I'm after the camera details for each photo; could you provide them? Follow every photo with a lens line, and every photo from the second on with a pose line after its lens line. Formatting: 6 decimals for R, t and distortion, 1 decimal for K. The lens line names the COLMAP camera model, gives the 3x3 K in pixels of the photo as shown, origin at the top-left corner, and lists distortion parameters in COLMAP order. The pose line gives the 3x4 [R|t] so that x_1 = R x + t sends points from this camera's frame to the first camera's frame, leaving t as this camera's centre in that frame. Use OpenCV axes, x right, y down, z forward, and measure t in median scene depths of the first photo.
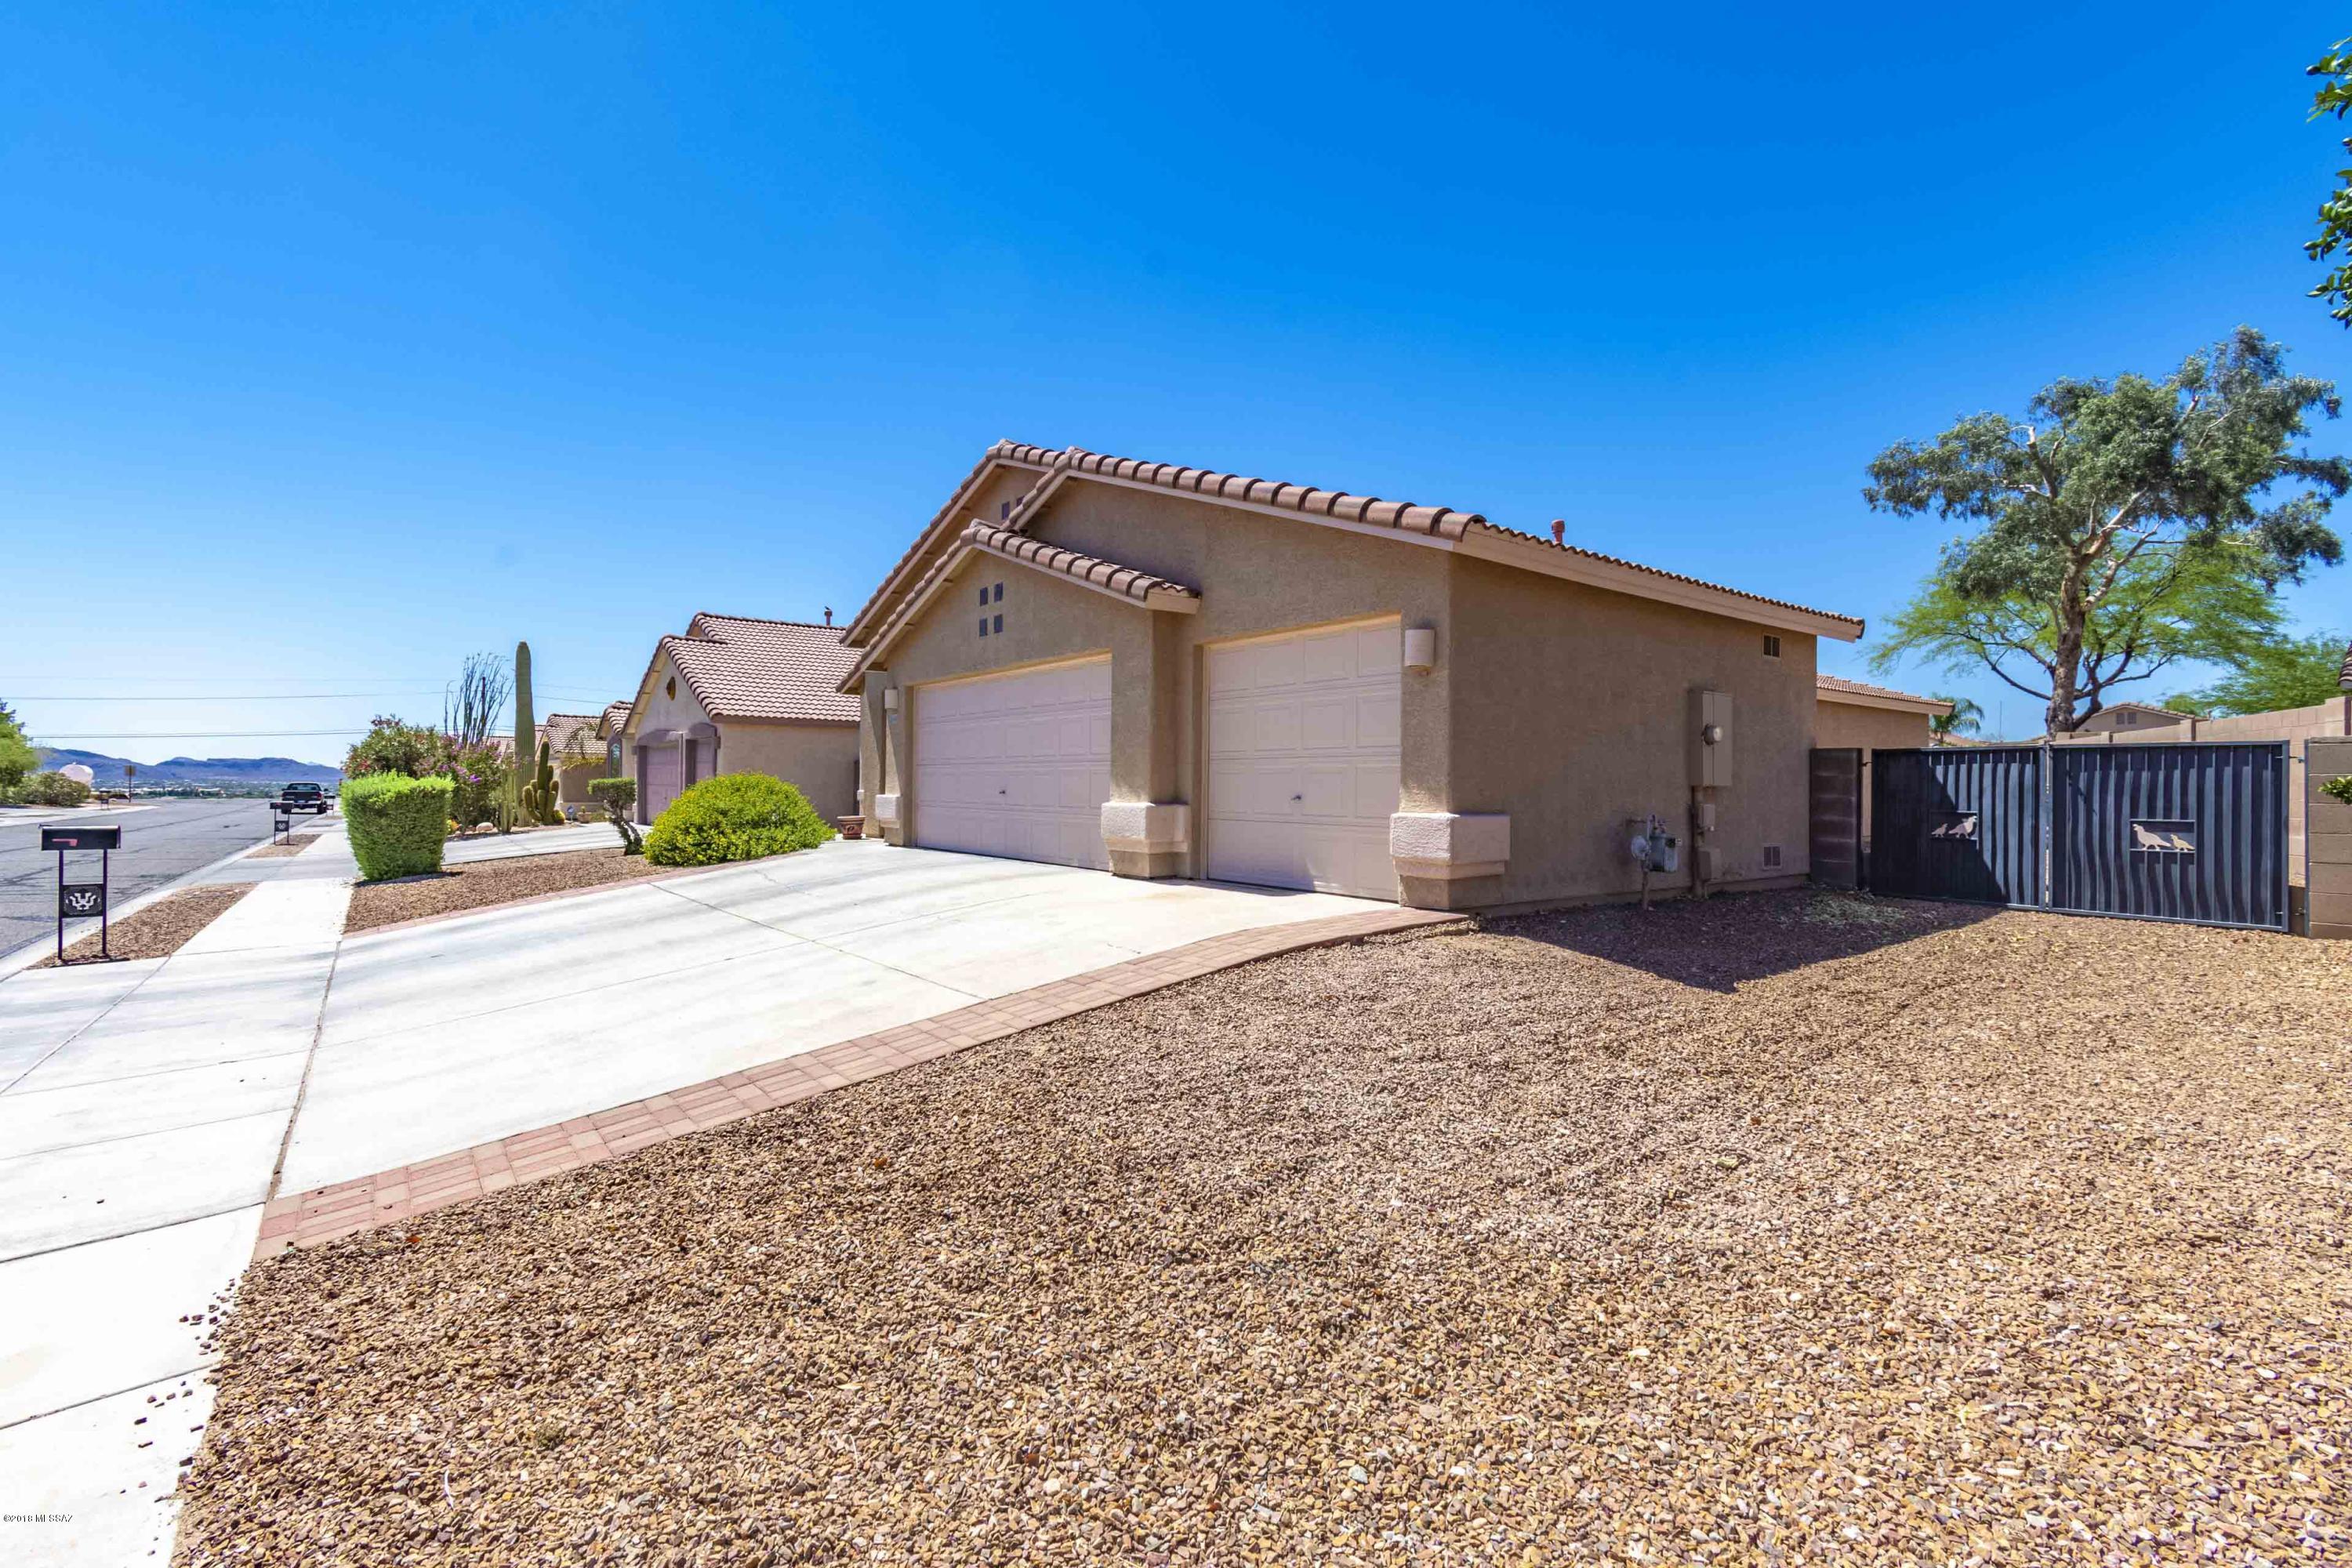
lens RADIAL K [[1036.8, 0, 1189.4], [0, 1036.8, 779.9], [0, 0, 1]] dist [0.012627, -0.004776]
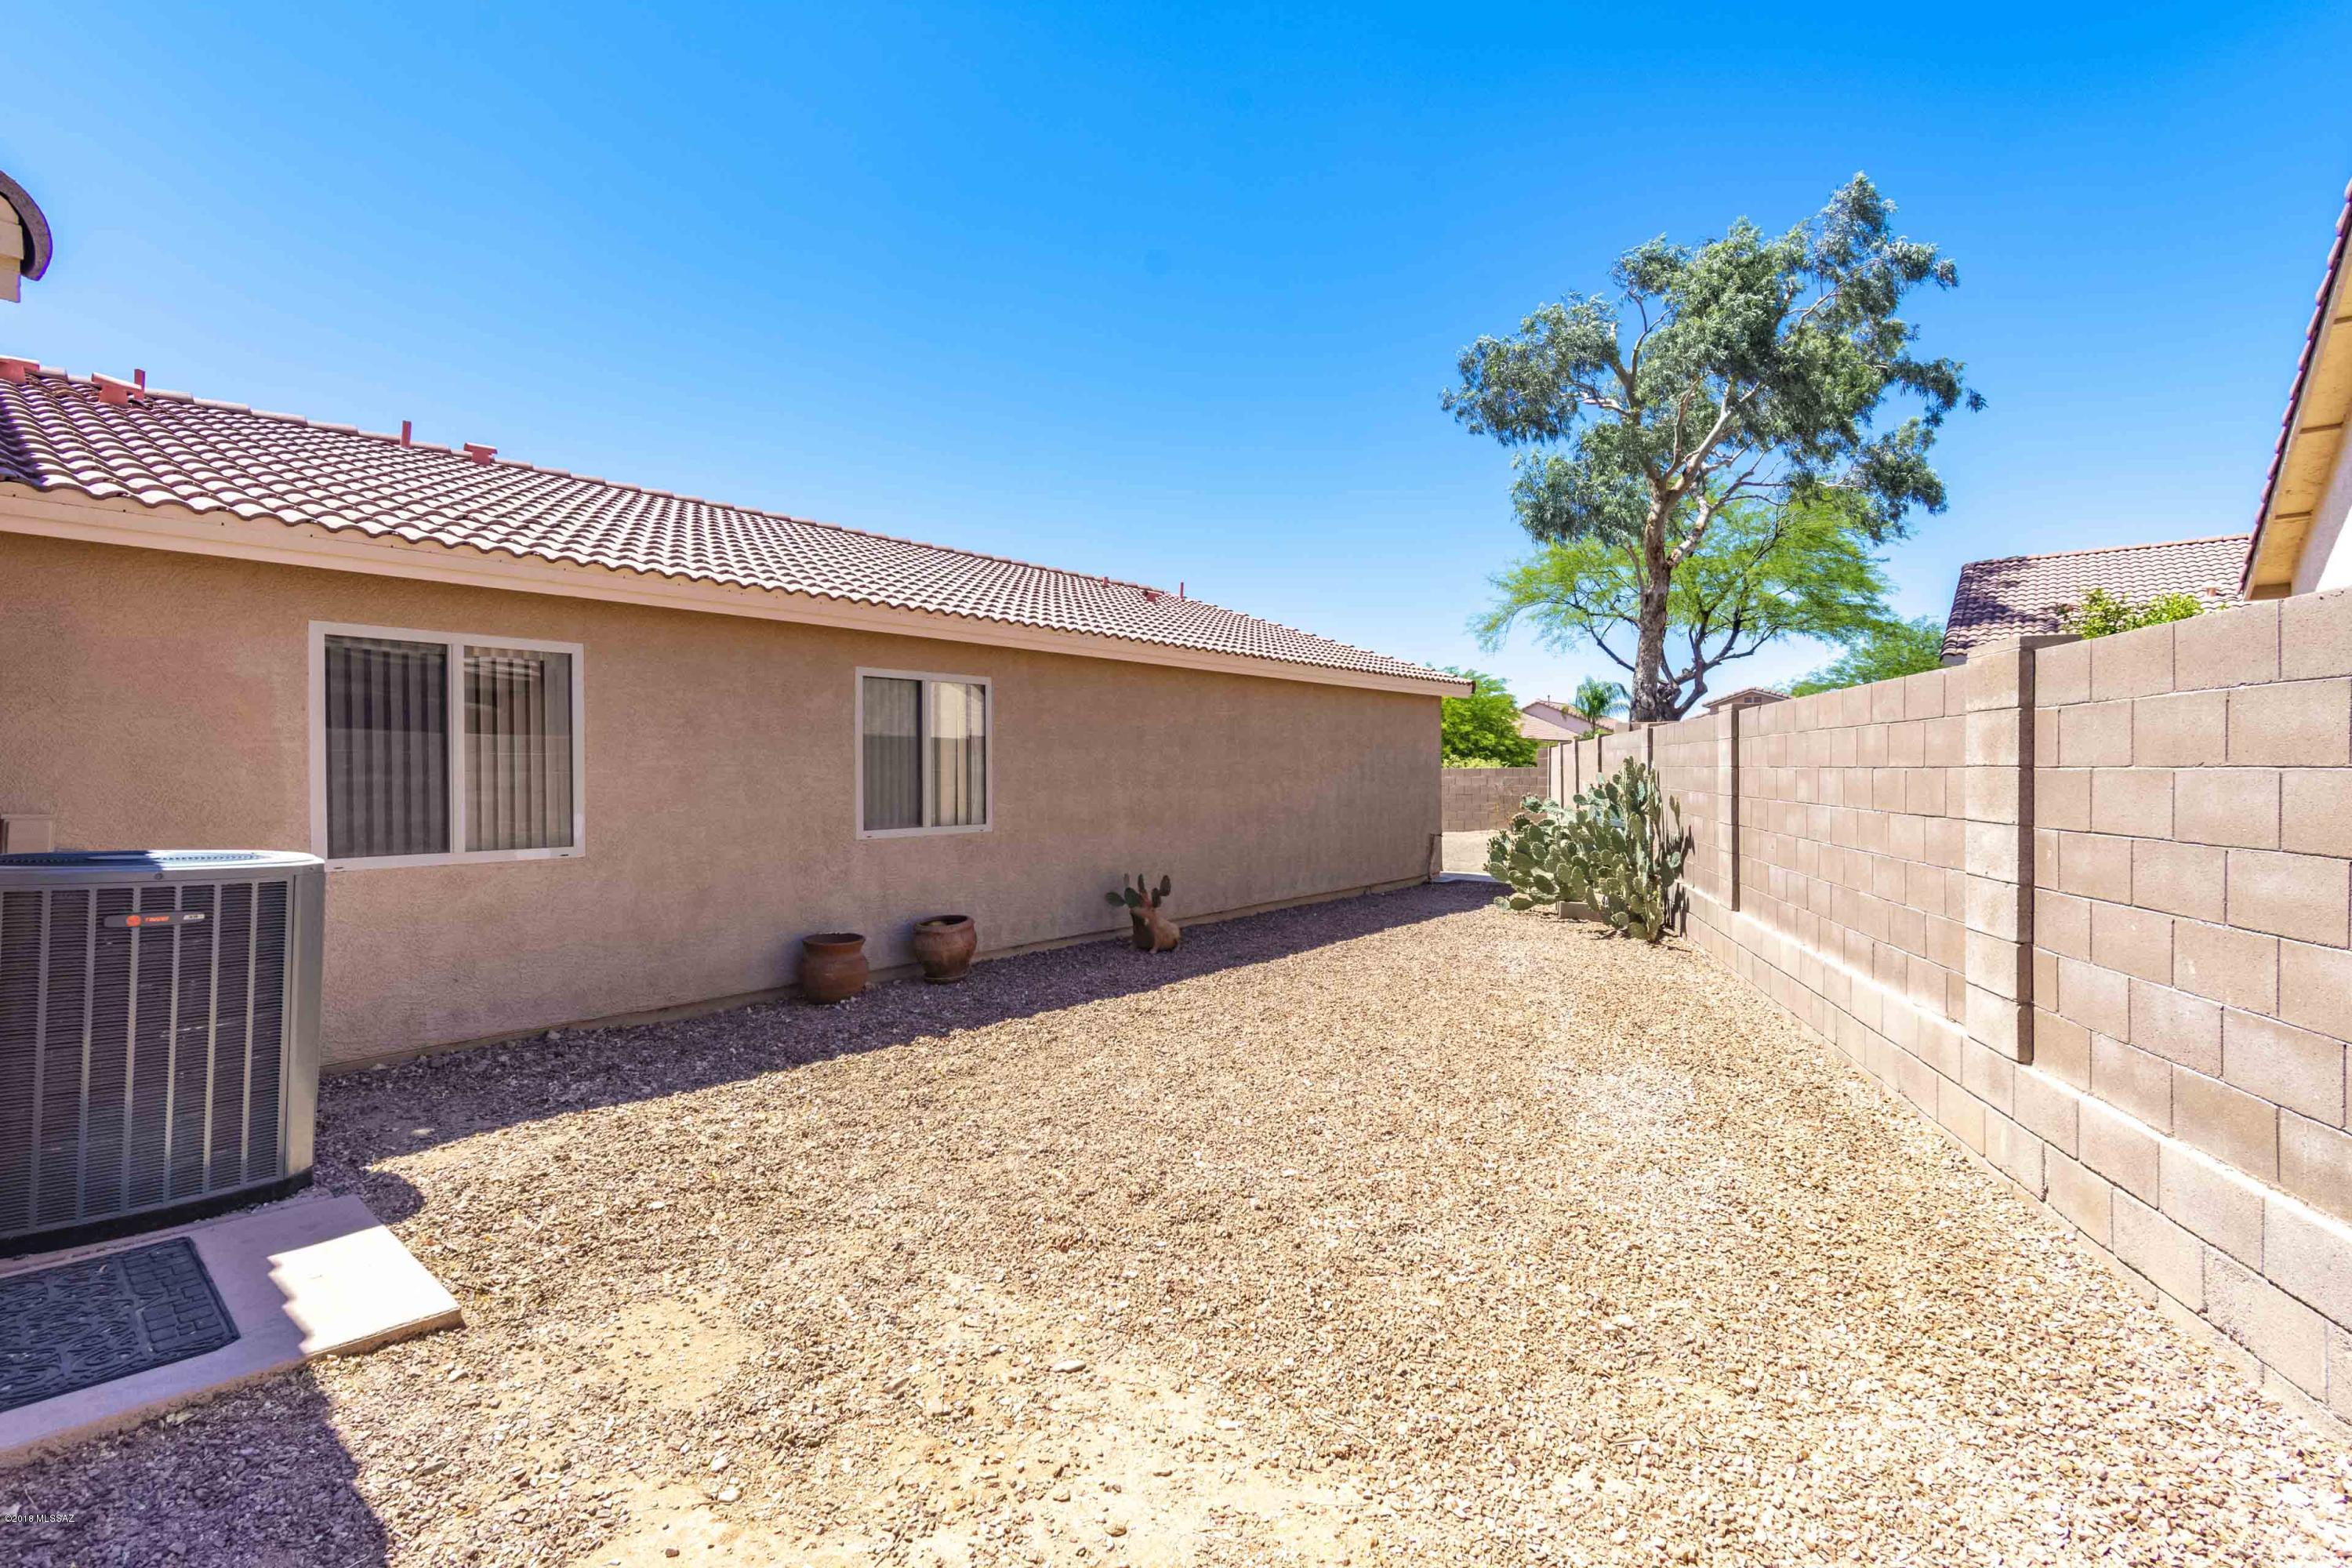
lens RADIAL K [[1036.8, 0, 1183.7], [0, 1036.8, 796.9], [0, 0, 1]] dist [0.012627, -0.004776]
pose [[0.976928, -0.016743, 0.212912, 0.327755], [0.009354, 0.999320, 0.035664, -0.019266], [-0.213365, -0.032850, 0.976420, 0.308465]]
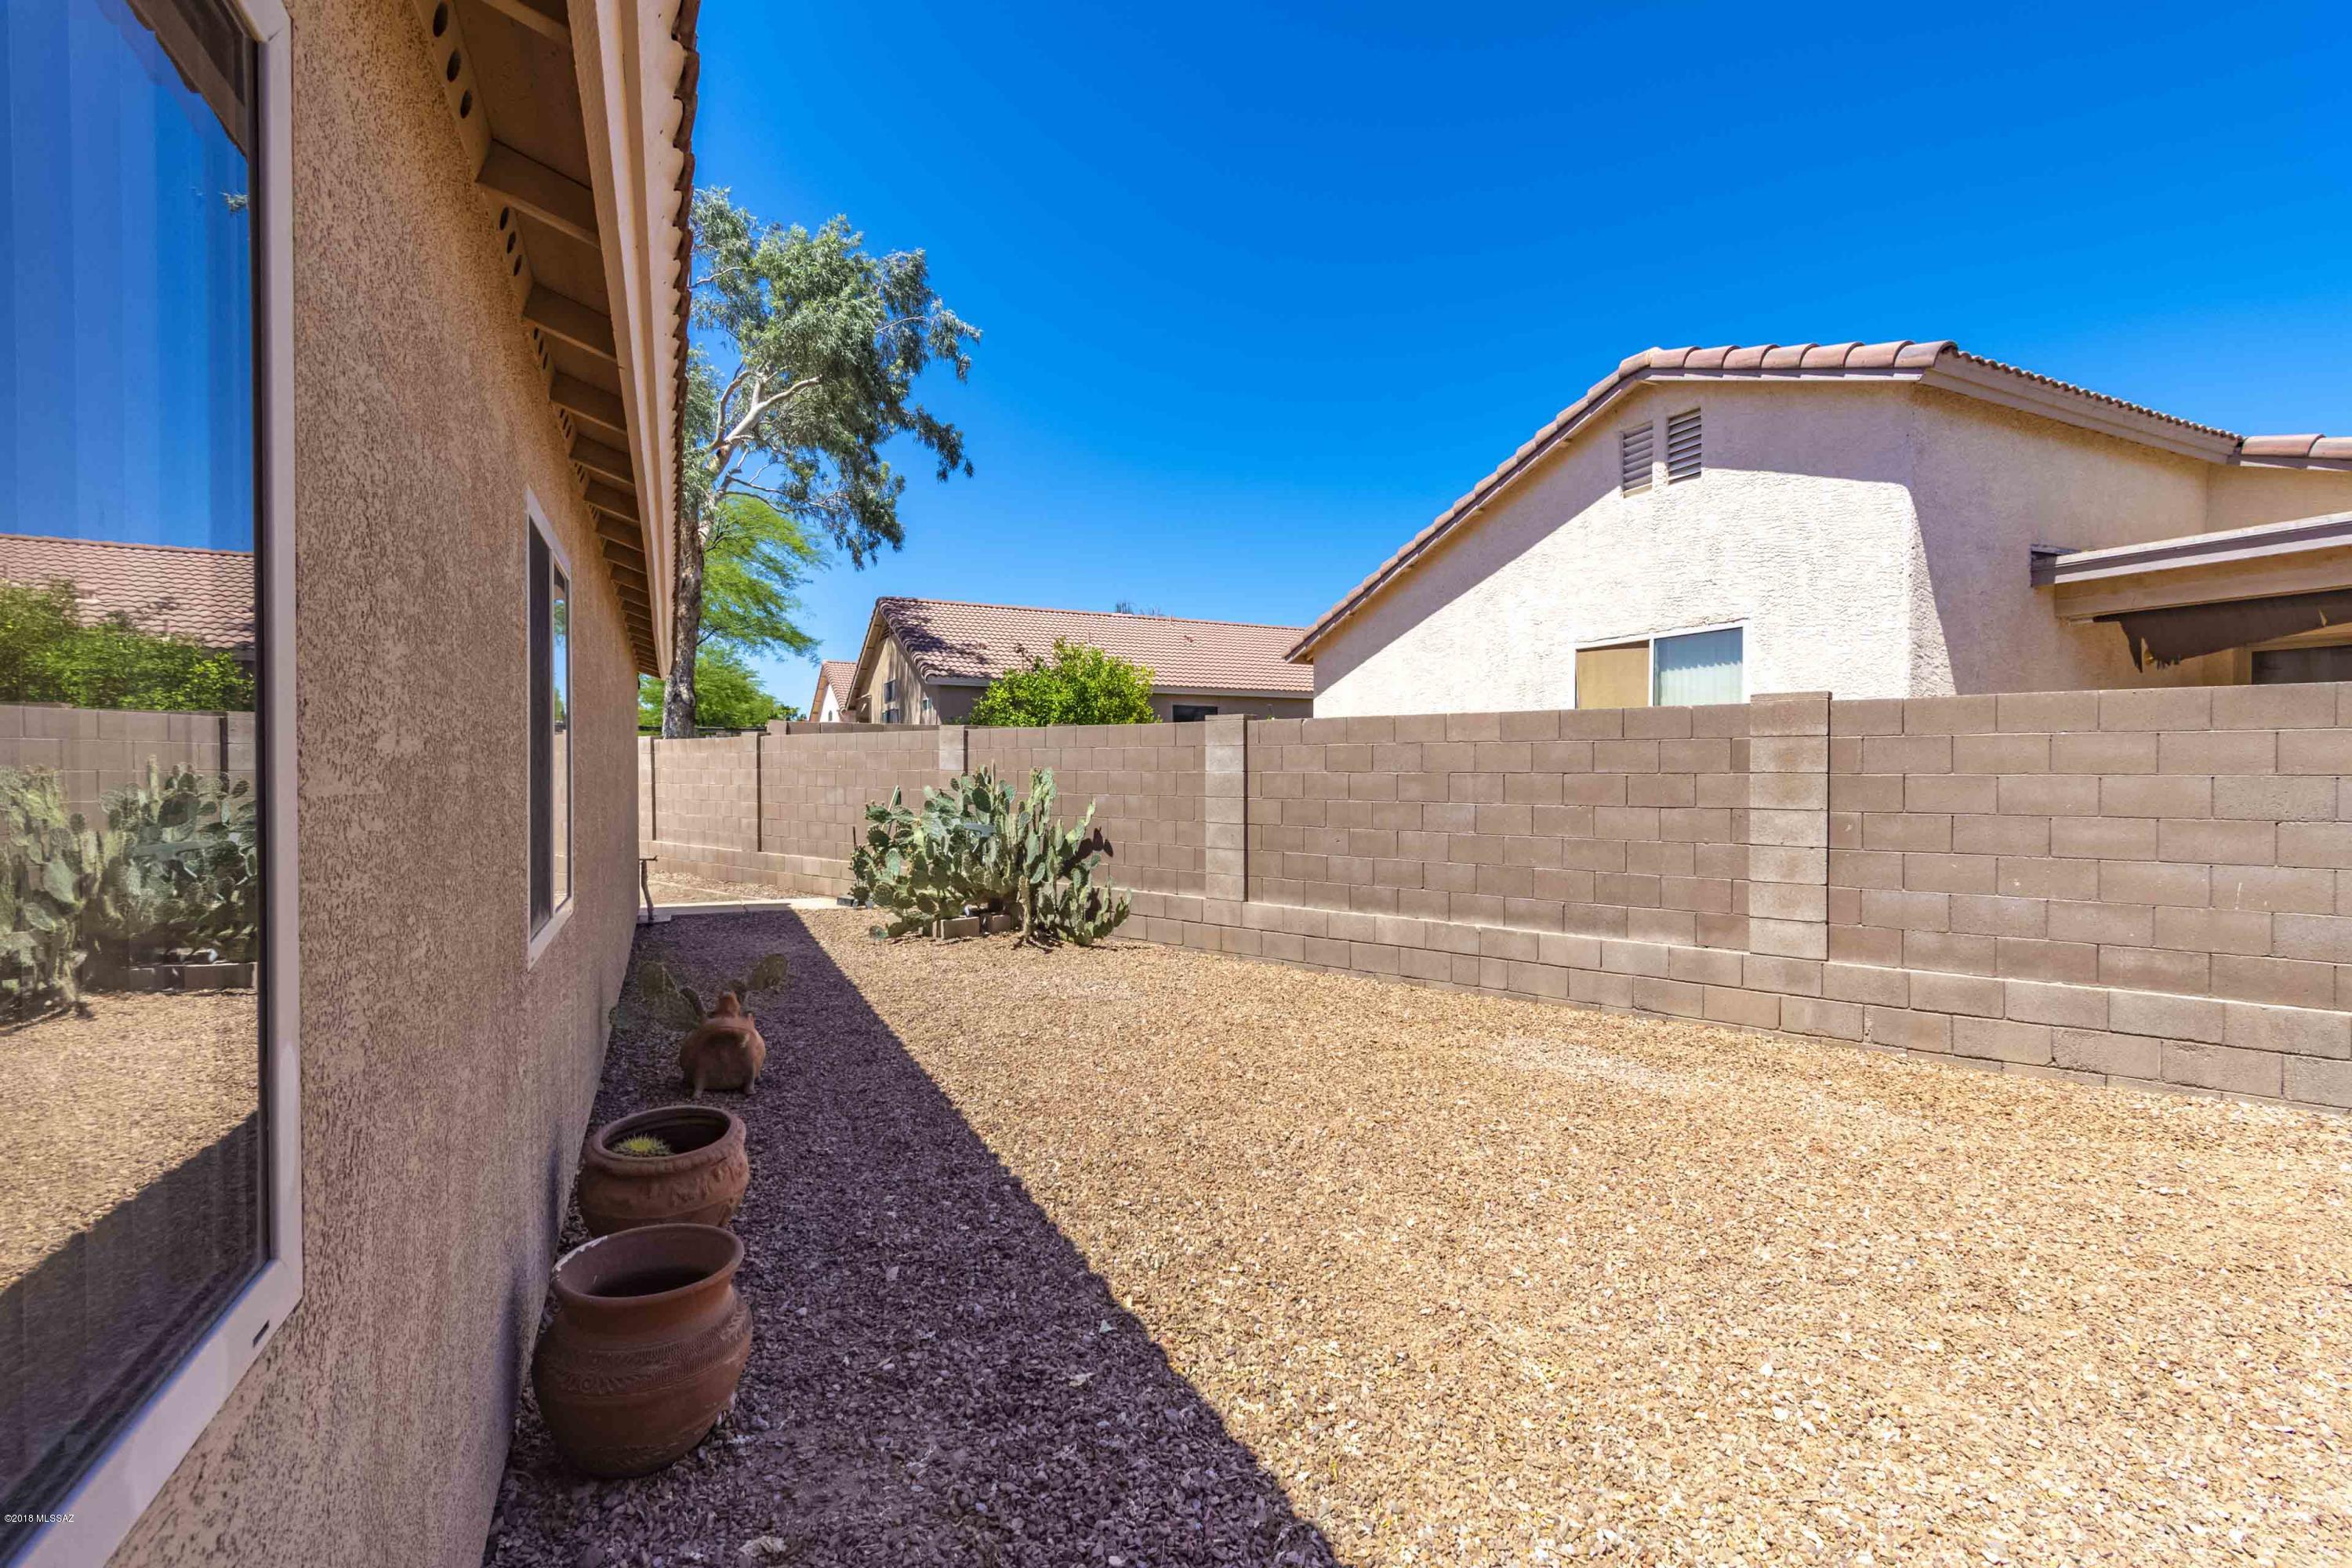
lens RADIAL K [[1036.8, 0, 1180.0], [0, 1036.8, 778.8], [0, 0, 1]] dist [0.012627, -0.004776]
pose [[0.198573, -0.015653, 0.979961, 0.218252], [-0.007357, 0.999820, 0.017461, -0.018809], [-0.980059, -0.010677, 0.198422, 0.521531]]
